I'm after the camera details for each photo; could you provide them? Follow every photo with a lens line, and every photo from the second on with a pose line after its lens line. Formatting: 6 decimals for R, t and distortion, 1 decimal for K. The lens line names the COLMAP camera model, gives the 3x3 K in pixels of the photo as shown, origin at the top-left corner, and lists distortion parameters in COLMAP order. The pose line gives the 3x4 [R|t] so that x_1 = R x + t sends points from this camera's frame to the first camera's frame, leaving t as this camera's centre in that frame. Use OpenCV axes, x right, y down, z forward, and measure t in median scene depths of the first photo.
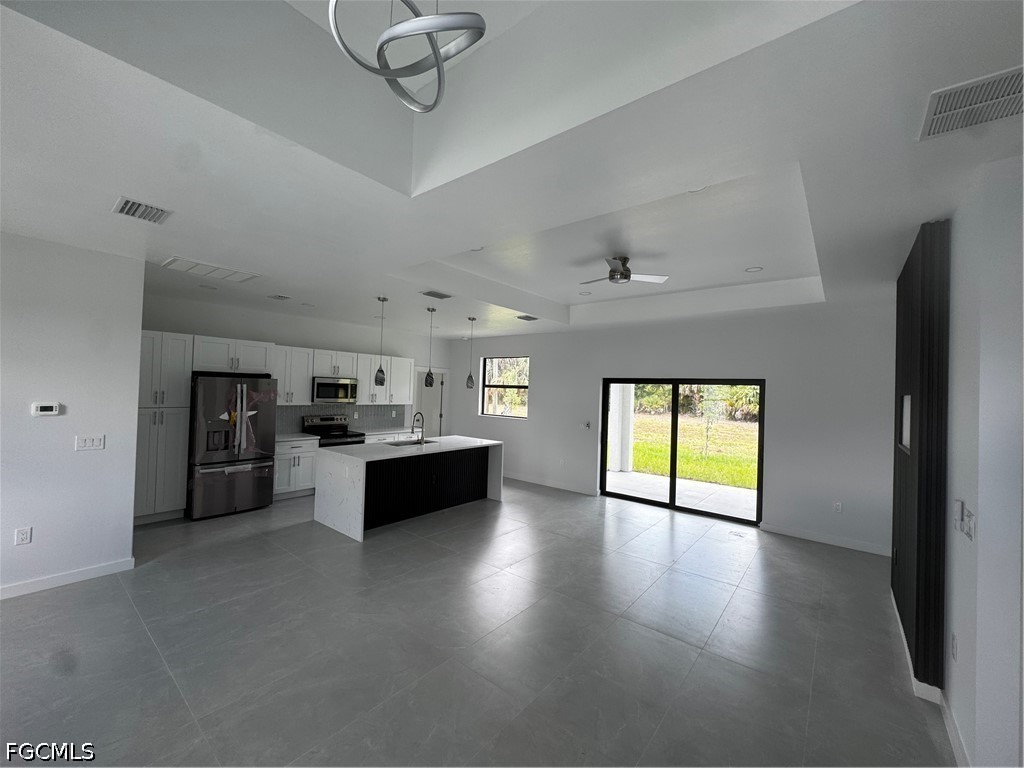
lens RADIAL K [[408.0, 0, 515.4], [0, 408.0, 384.7], [0, 0, 1]] dist [-0.003330, -0.000772]
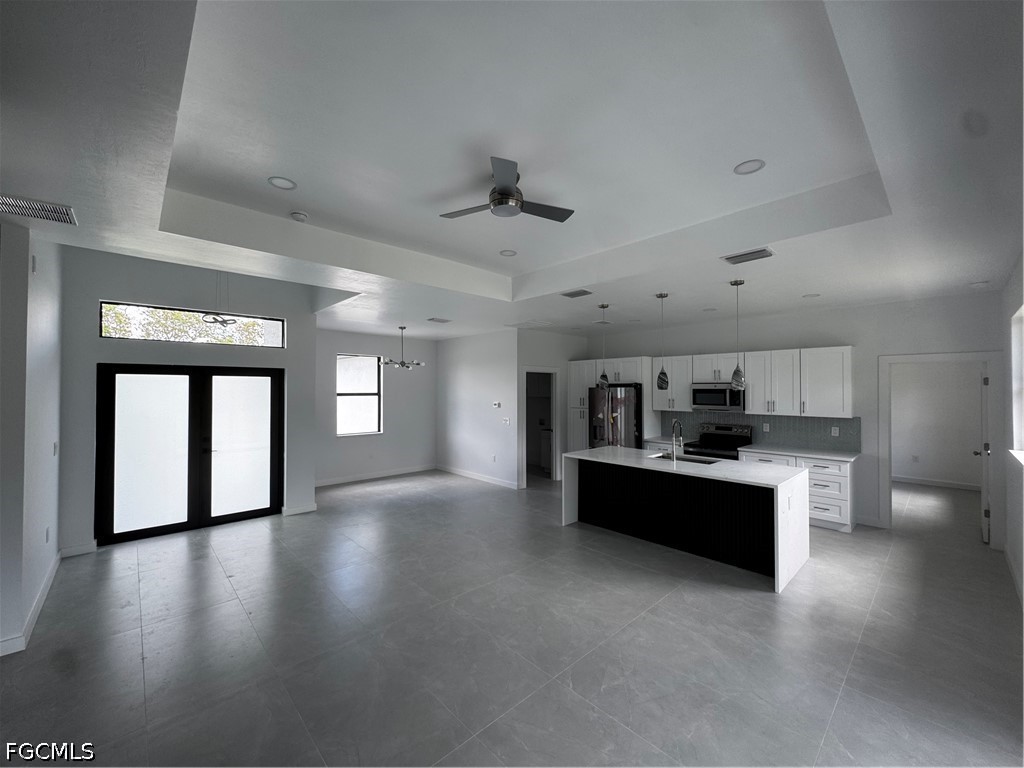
lens RADIAL K [[408.0, 0, 509.6], [0, 408.0, 385.2], [0, 0, 1]] dist [-0.003330, -0.000772]
pose [[-0.153357, -0.044926, -0.987149, 0.552121], [0.006792, 0.998894, -0.046516, 0.028239], [0.988148, -0.013838, -0.152882, 0.706652]]
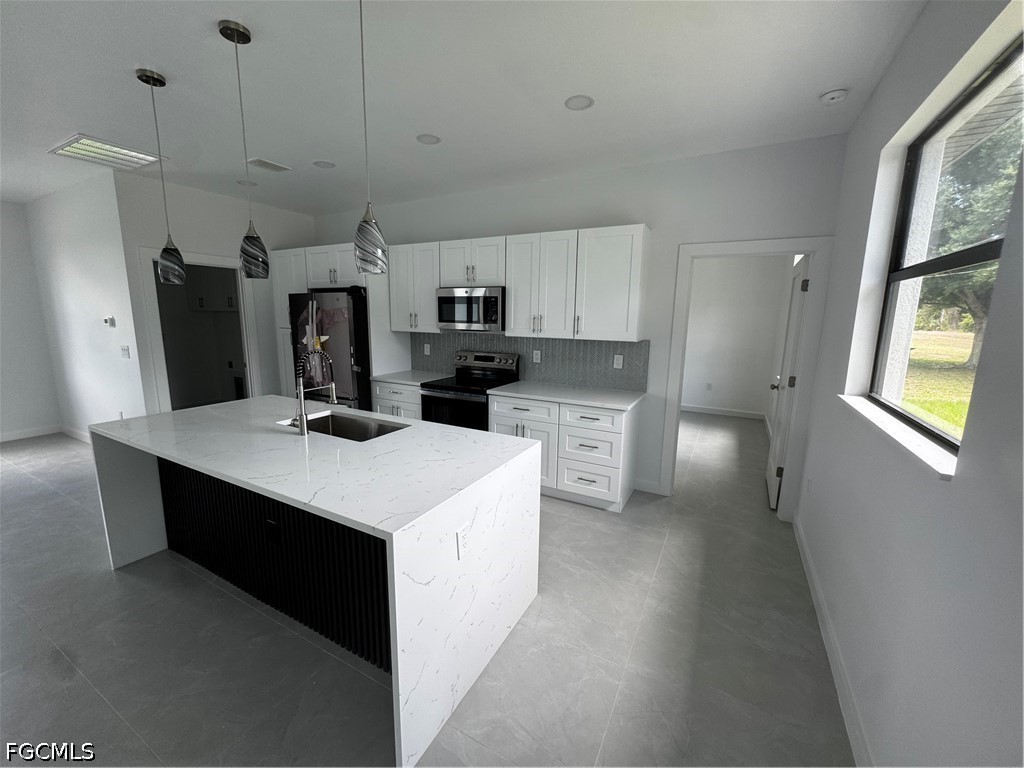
lens RADIAL K [[408.0, 0, 512.8], [0, 408.0, 385.9], [0, 0, 1]] dist [-0.003330, -0.000772]
pose [[0.174185, 0.138065, -0.974986, 0.154935], [0.003337, 0.990033, 0.140793, 0.041779], [0.984707, -0.027778, 0.171988, 0.992832]]
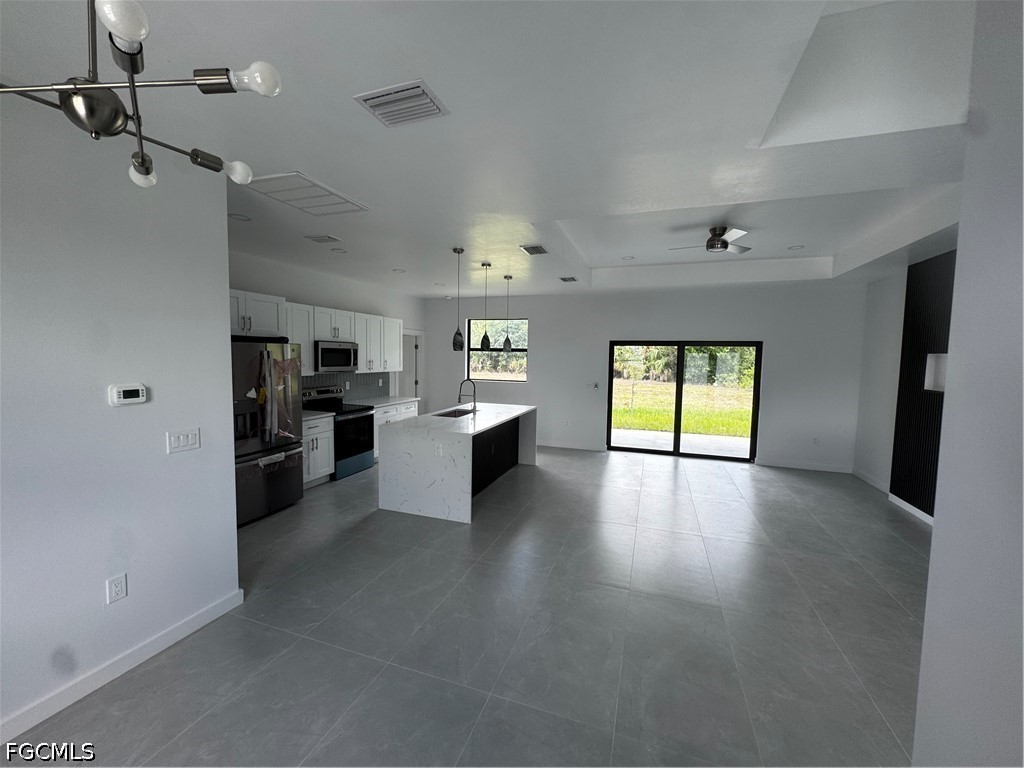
lens RADIAL K [[408.0, 0, 514.6], [0, 408.0, 383.6], [0, 0, 1]] dist [-0.003330, -0.000772]
pose [[0.941530, -0.040158, 0.334527, -0.394451], [0.009774, 0.995709, 0.092020, -0.005268], [-0.336787, -0.083370, 0.937883, 0.093524]]
